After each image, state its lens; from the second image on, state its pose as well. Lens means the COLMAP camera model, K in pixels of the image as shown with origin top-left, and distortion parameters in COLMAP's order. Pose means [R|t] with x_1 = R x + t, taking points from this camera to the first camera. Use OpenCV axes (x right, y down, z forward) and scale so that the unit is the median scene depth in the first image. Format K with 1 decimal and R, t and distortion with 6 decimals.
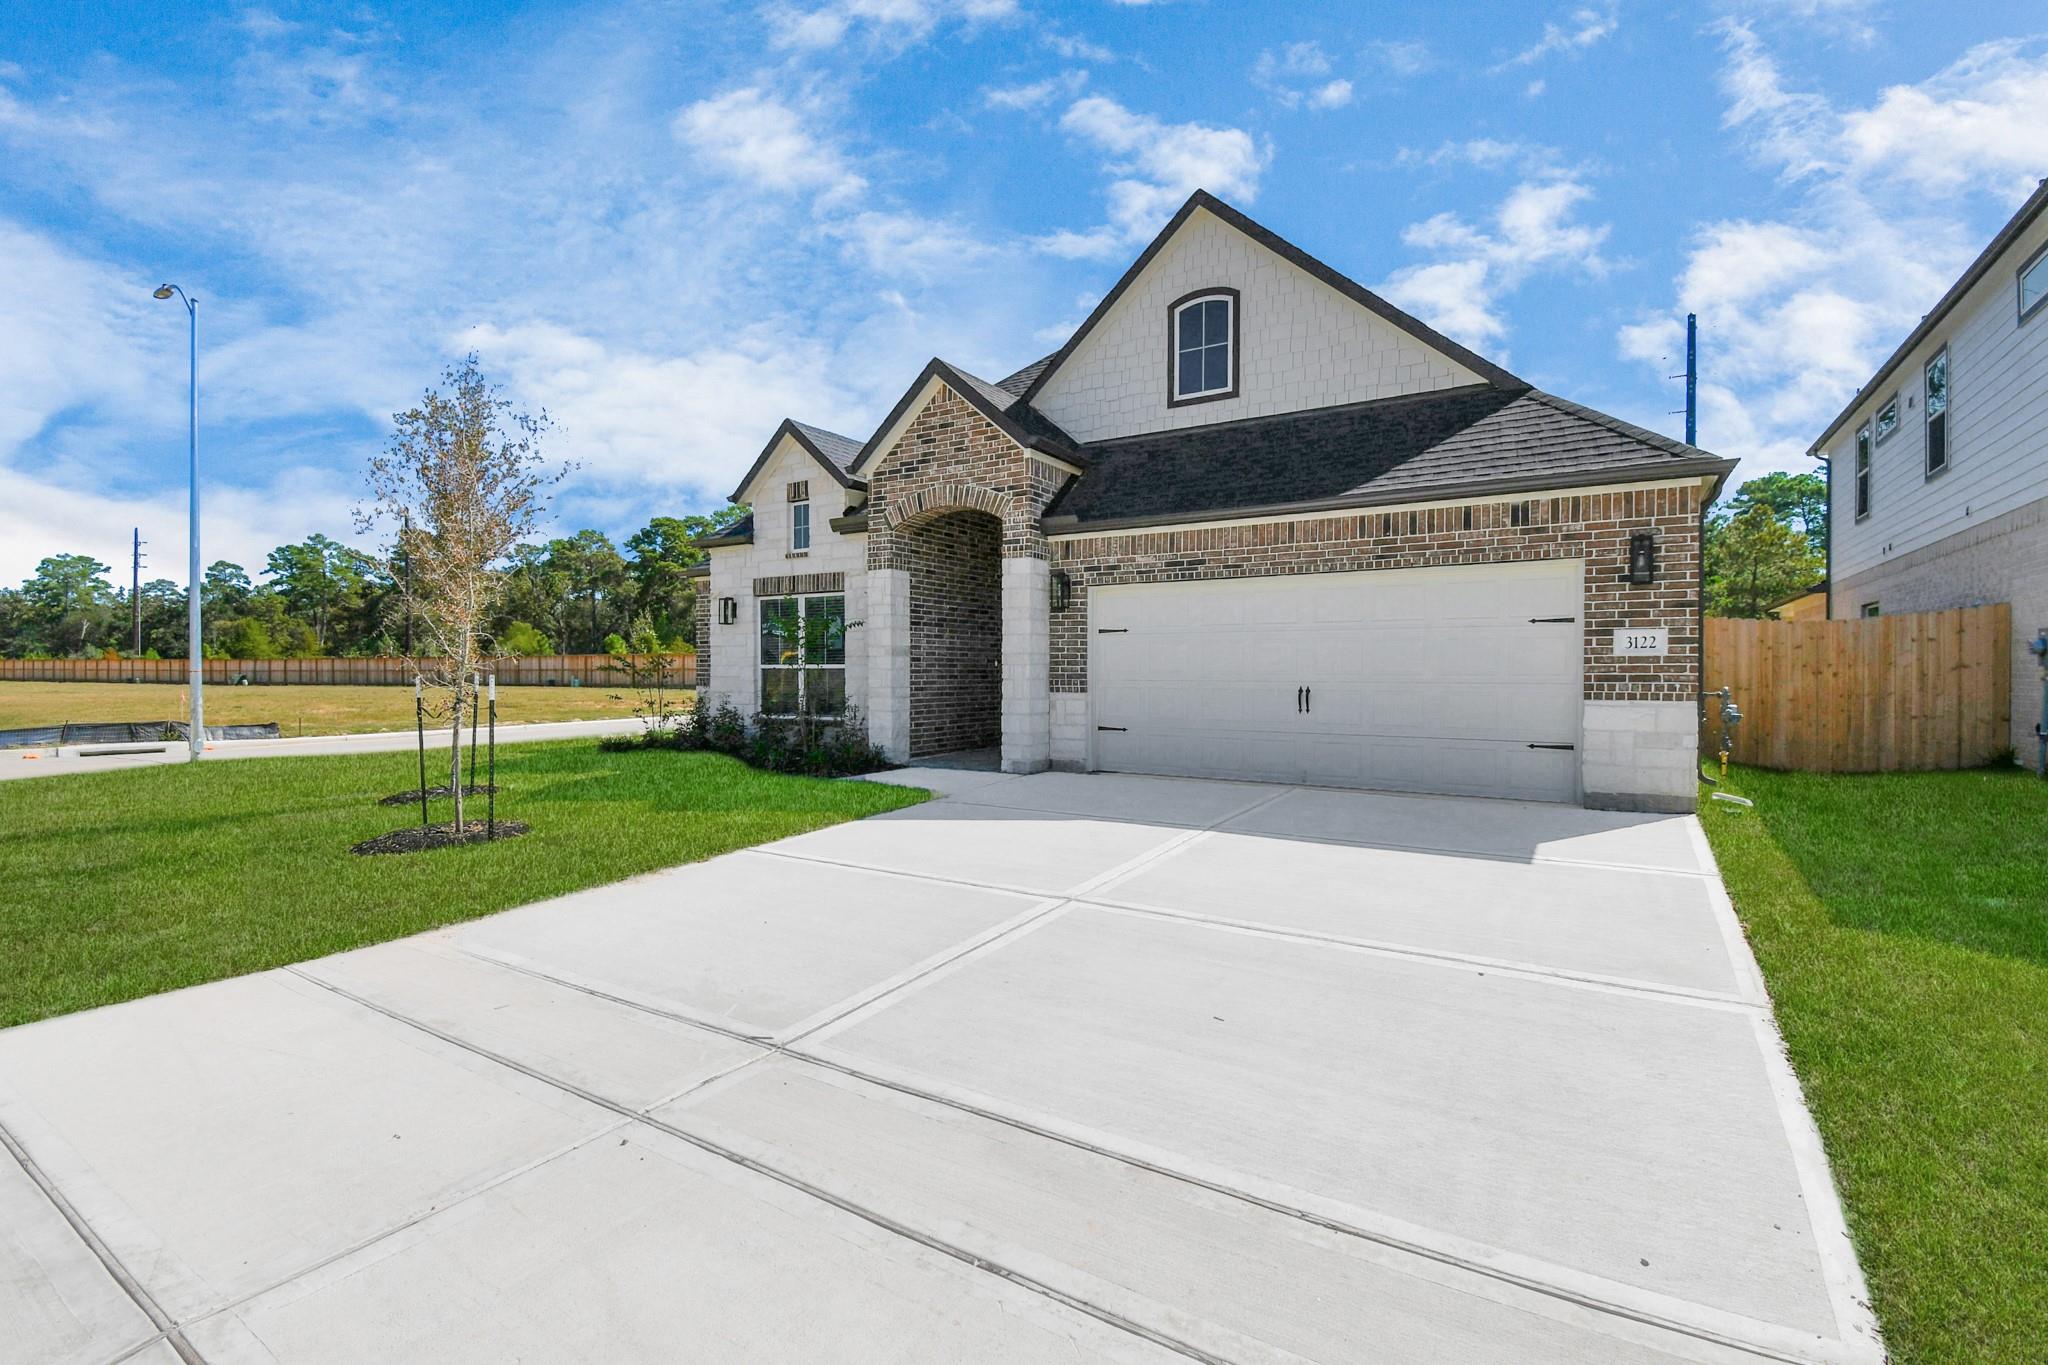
lens RADIAL K [[897.5, 0, 1015.6], [0, 897.5, 684.7], [0, 0, 1]] dist [0.024195, -0.027038]
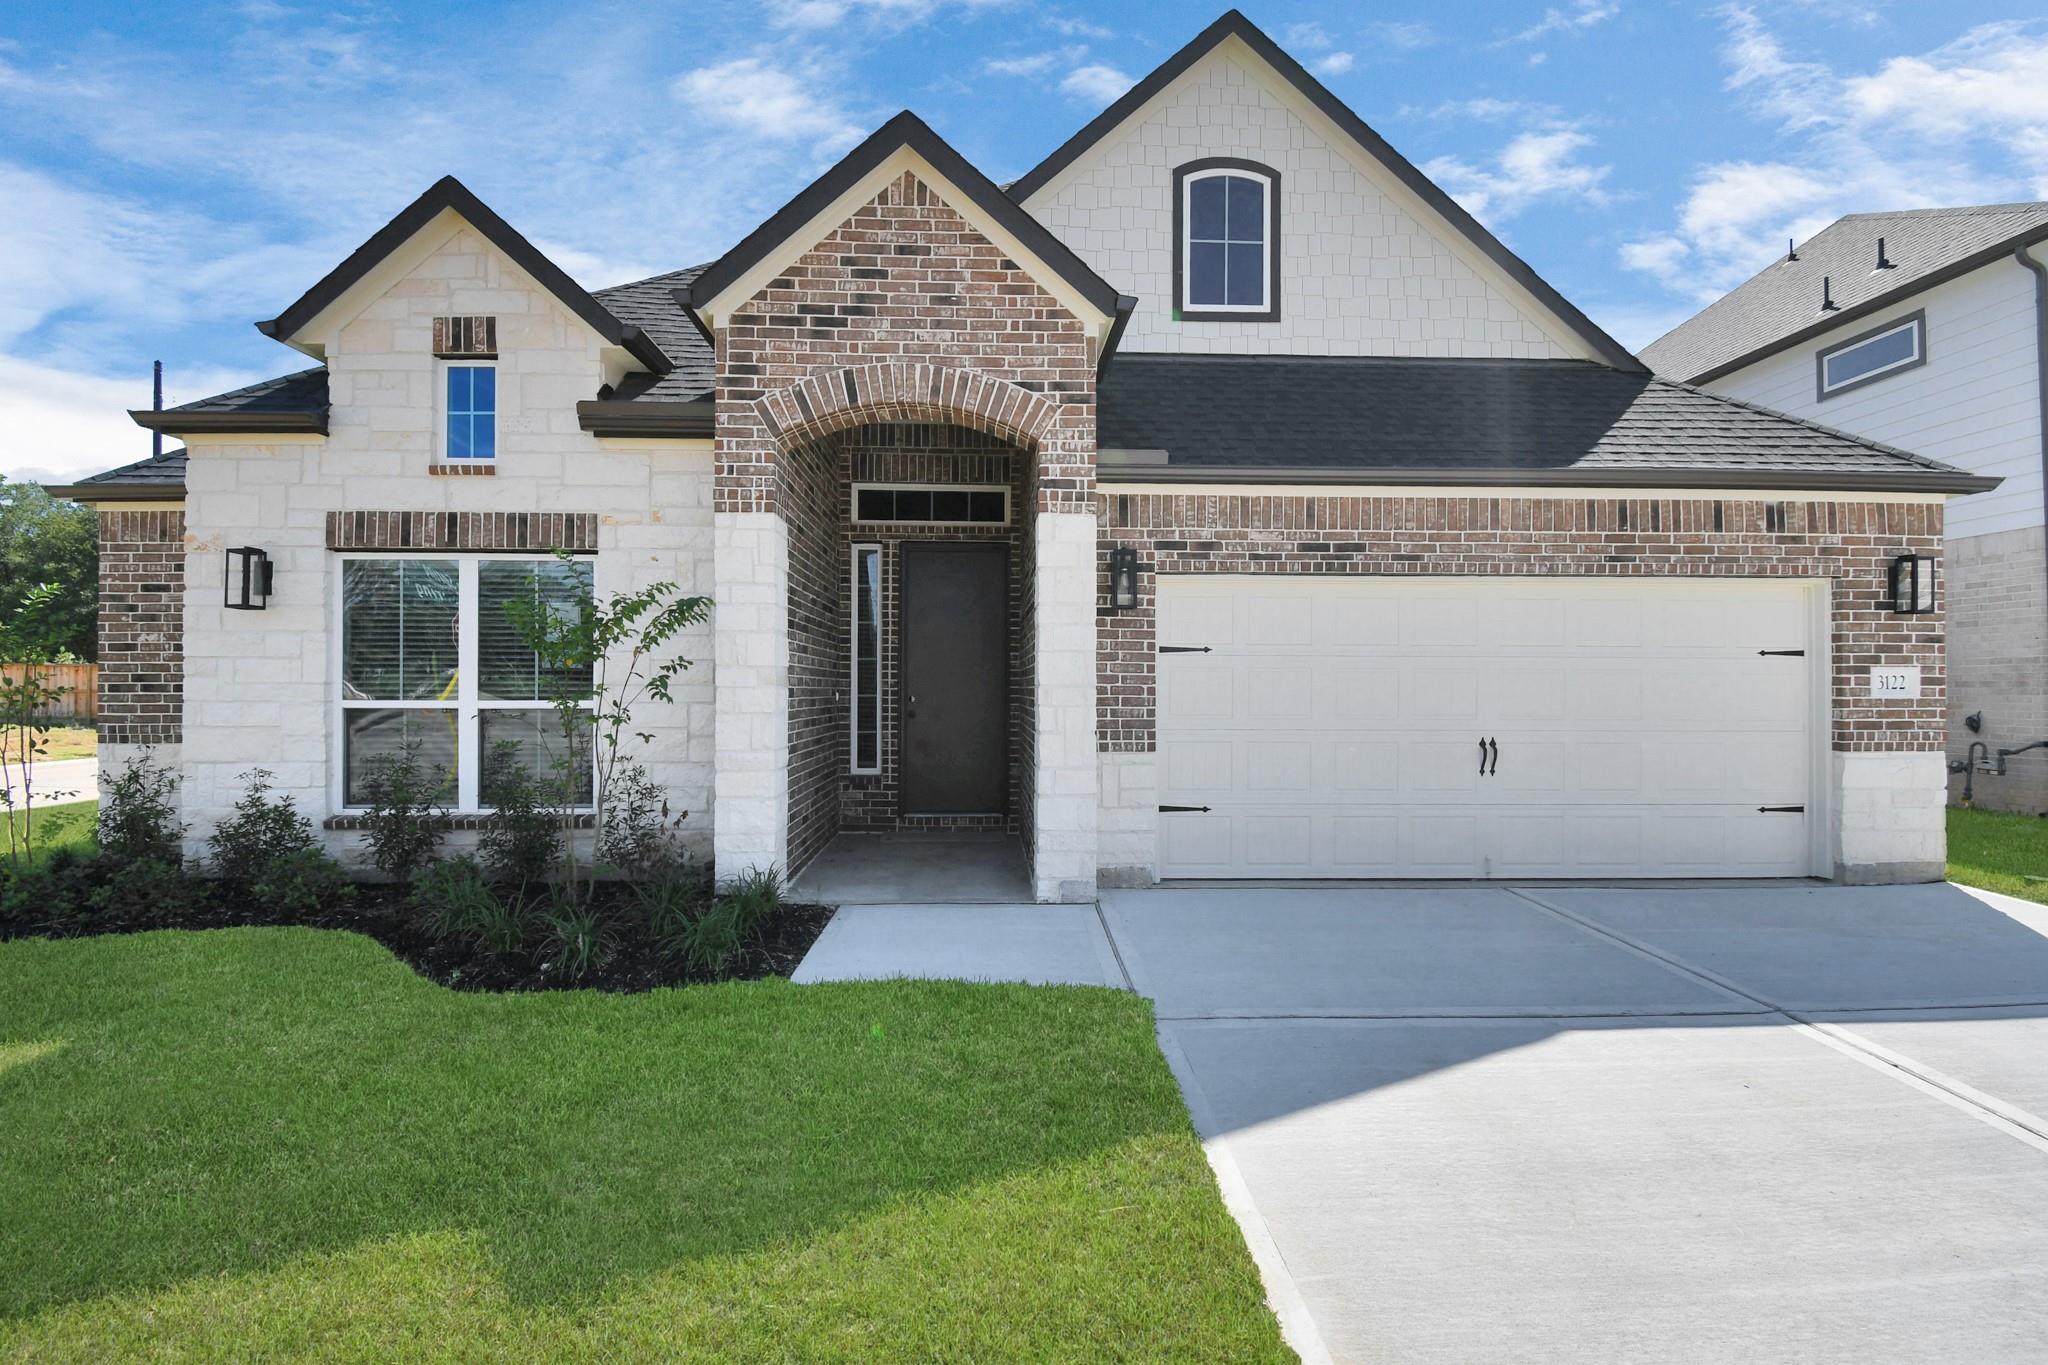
lens RADIAL K [[897.5, 0, 1015.6], [0, 897.5, 684.7], [0, 0, 1]] dist [0.024195, -0.027038]
pose [[0.831200, 0.001042, 0.555972, -0.333295], [0.006129, 0.999920, -0.011036, -0.029638], [-0.555940, 0.012581, 0.831128, 0.555717]]
